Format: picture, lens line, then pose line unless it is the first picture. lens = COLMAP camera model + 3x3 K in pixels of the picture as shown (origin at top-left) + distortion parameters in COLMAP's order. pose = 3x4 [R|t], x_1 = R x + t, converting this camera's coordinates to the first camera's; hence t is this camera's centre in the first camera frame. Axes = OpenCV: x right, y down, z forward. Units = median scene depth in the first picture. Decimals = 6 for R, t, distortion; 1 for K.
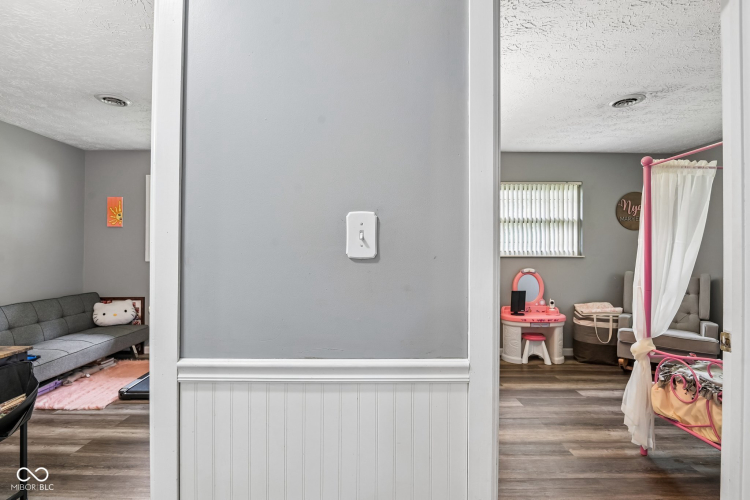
lens RADIAL K [[362.7, 0, 375.0], [0, 362.7, 250.0], [0, 0, 1]] dist [-0.024953, -0.000327]
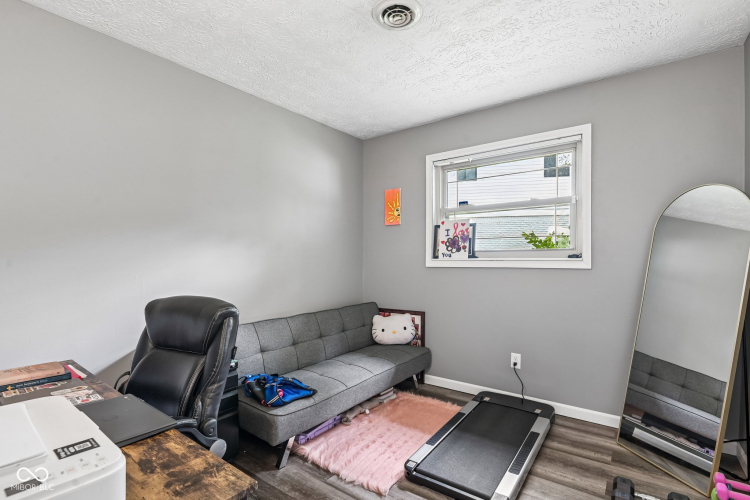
lens RADIAL K [[362.7, 0, 375.0], [0, 362.7, 250.0], [0, 0, 1]] dist [-0.024953, -0.000327]
pose [[0.792590, -0.014745, -0.609576, -0.277100], [0.007519, 0.999868, -0.014410, 0.006106], [0.609708, 0.006838, 0.792596, 0.344518]]
